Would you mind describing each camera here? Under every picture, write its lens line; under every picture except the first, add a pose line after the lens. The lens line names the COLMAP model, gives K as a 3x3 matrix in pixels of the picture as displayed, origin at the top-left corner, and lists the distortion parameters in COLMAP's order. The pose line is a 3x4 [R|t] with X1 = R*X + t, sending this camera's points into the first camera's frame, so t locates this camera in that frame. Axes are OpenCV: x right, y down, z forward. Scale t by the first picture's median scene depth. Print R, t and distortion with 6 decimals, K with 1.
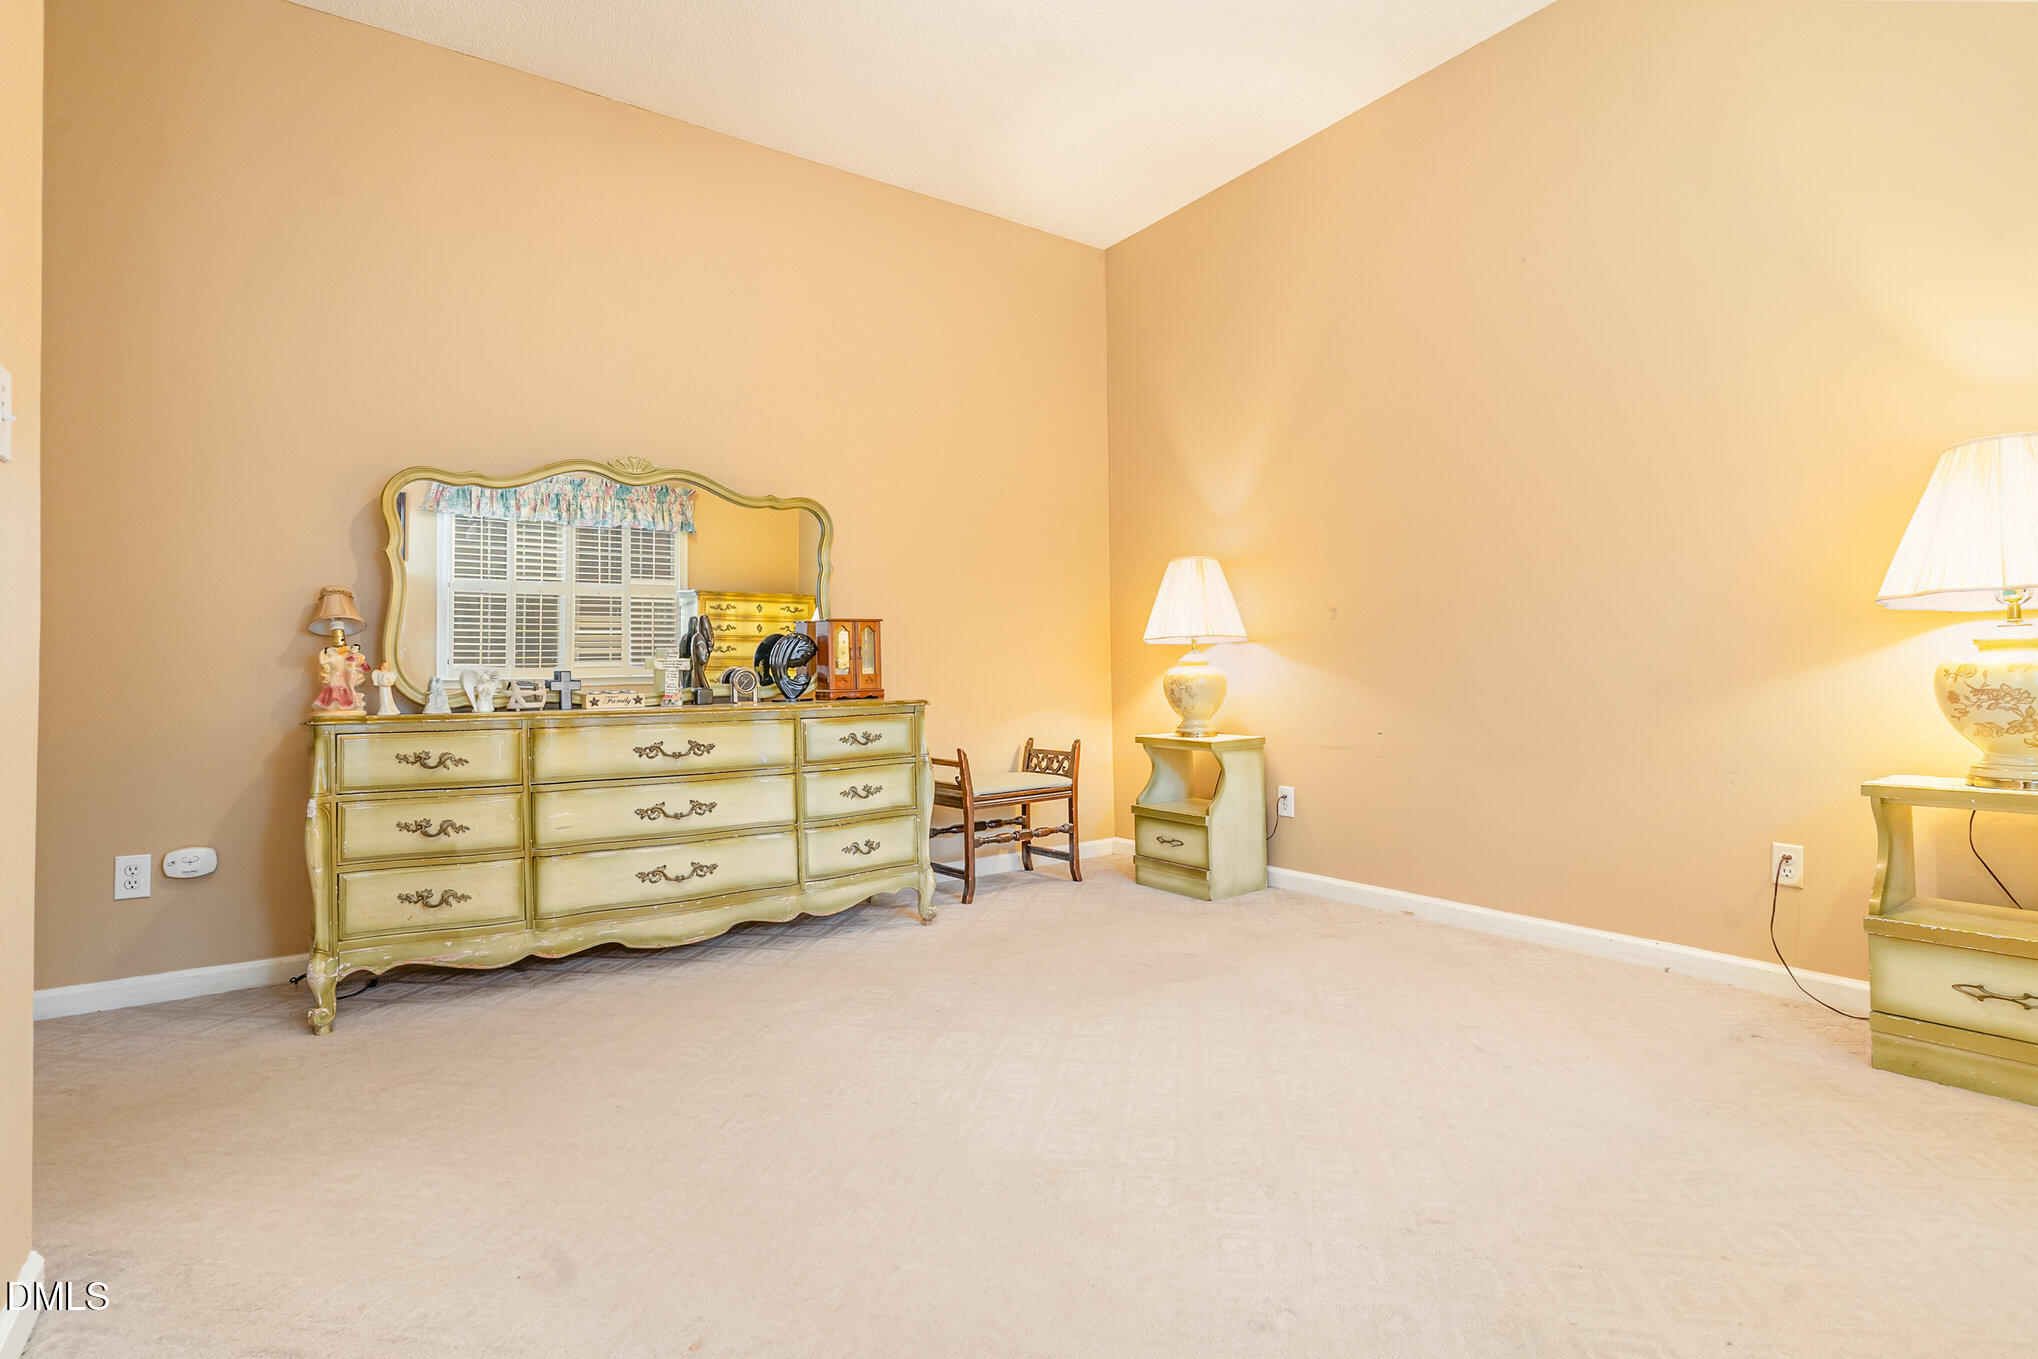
lens RADIAL K [[992.4, 0, 997.6], [0, 992.4, 662.5], [0, 0, 1]] dist [0.003569, -0.000233]
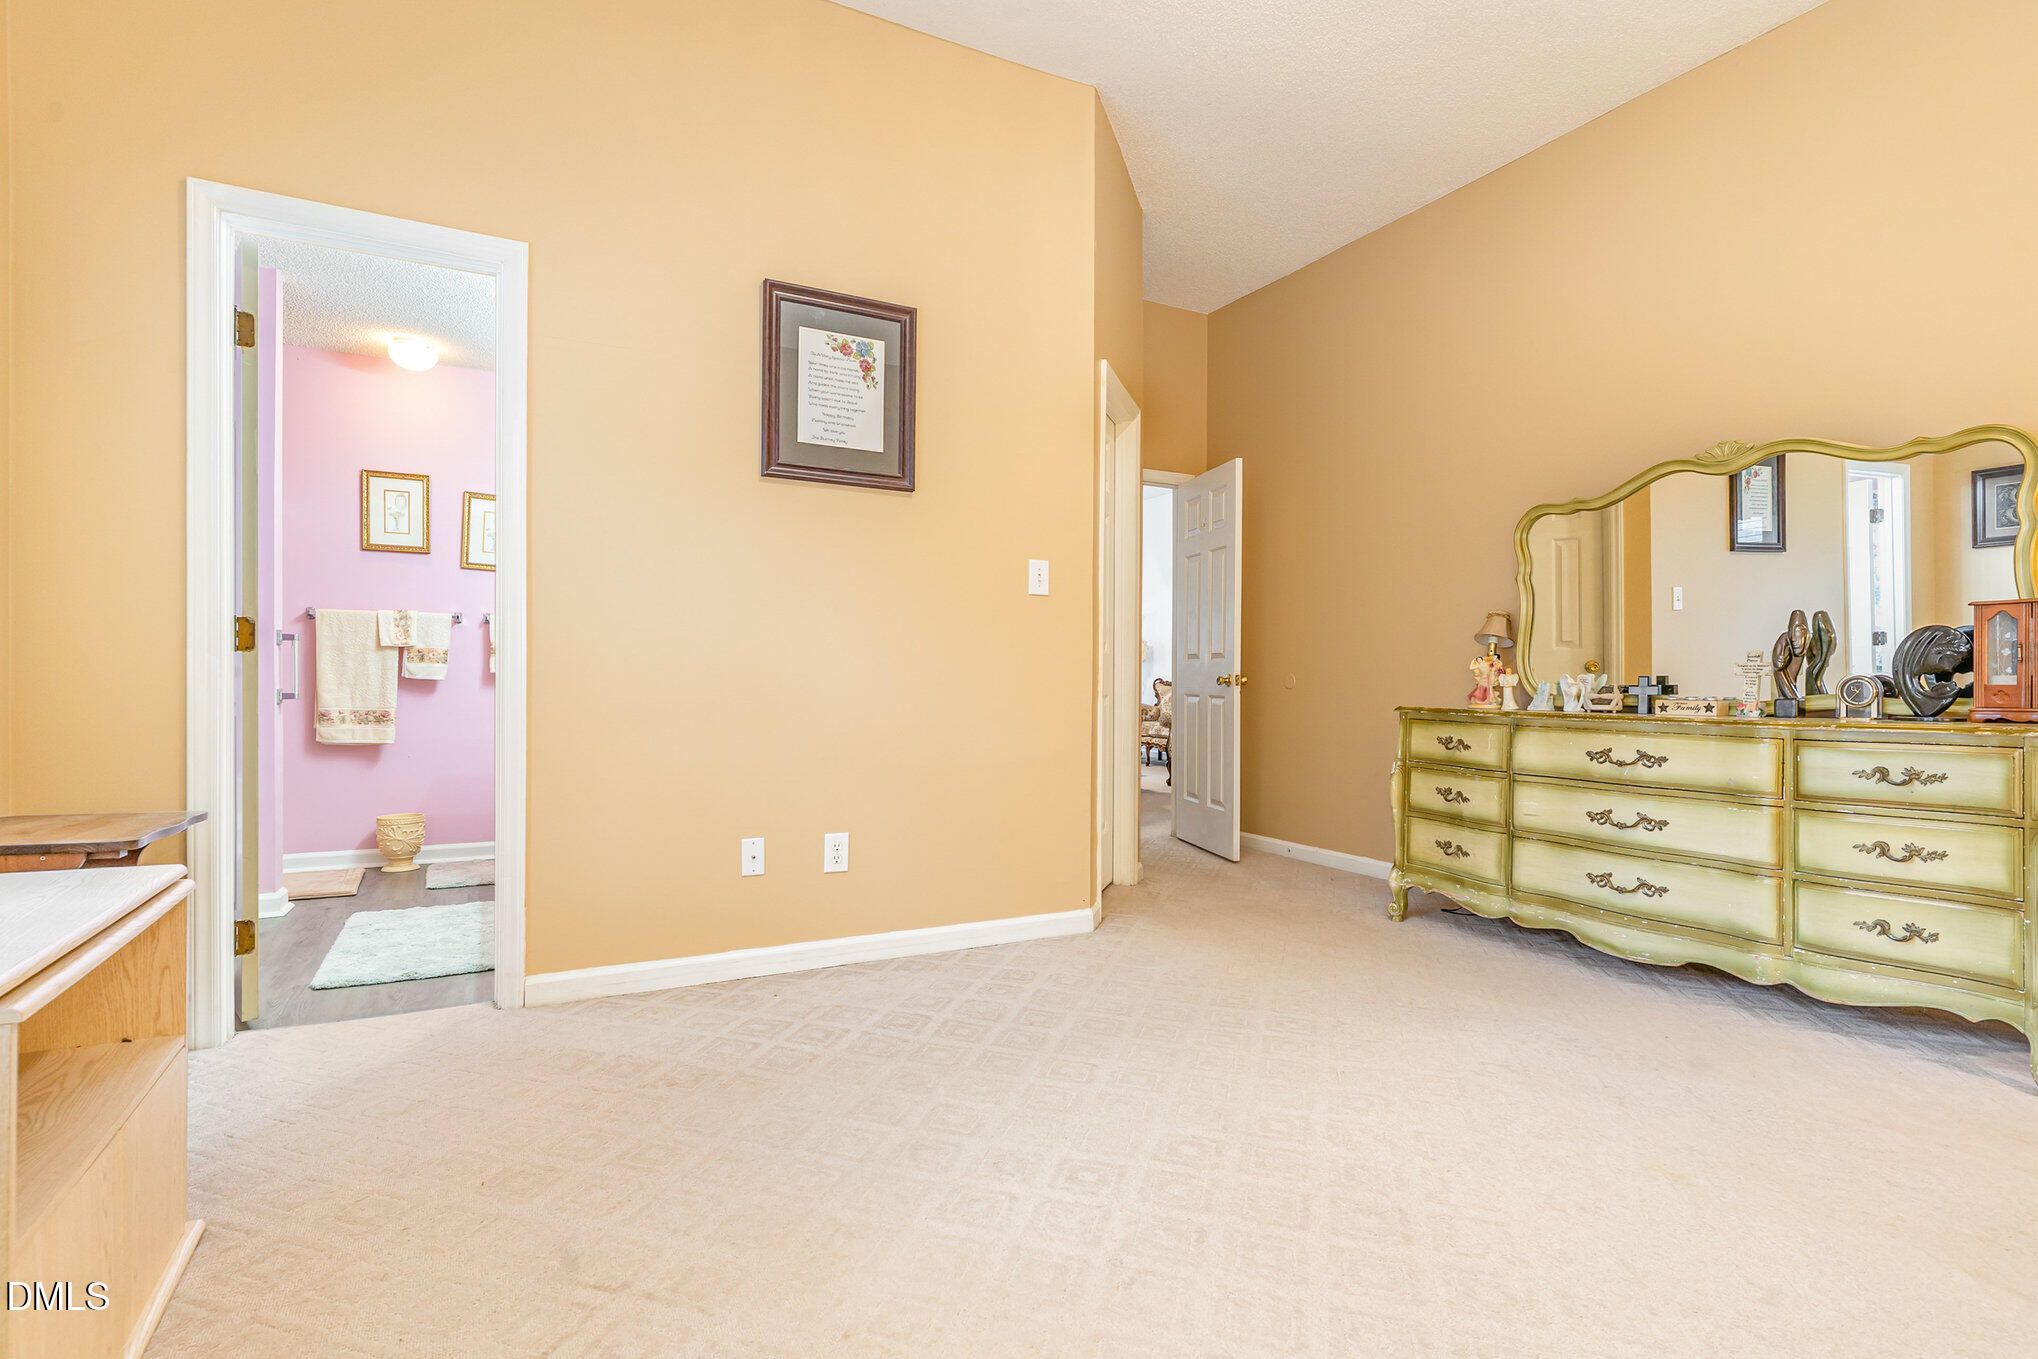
lens RADIAL K [[992.4, 0, 1001.8], [0, 992.4, 683.7], [0, 0, 1]] dist [0.003569, -0.000233]
pose [[-0.112839, 0.016843, -0.993471, 0.685844], [0.005934, 0.999850, 0.016277, -0.004435], [0.993596, -0.004058, -0.112922, 0.486459]]
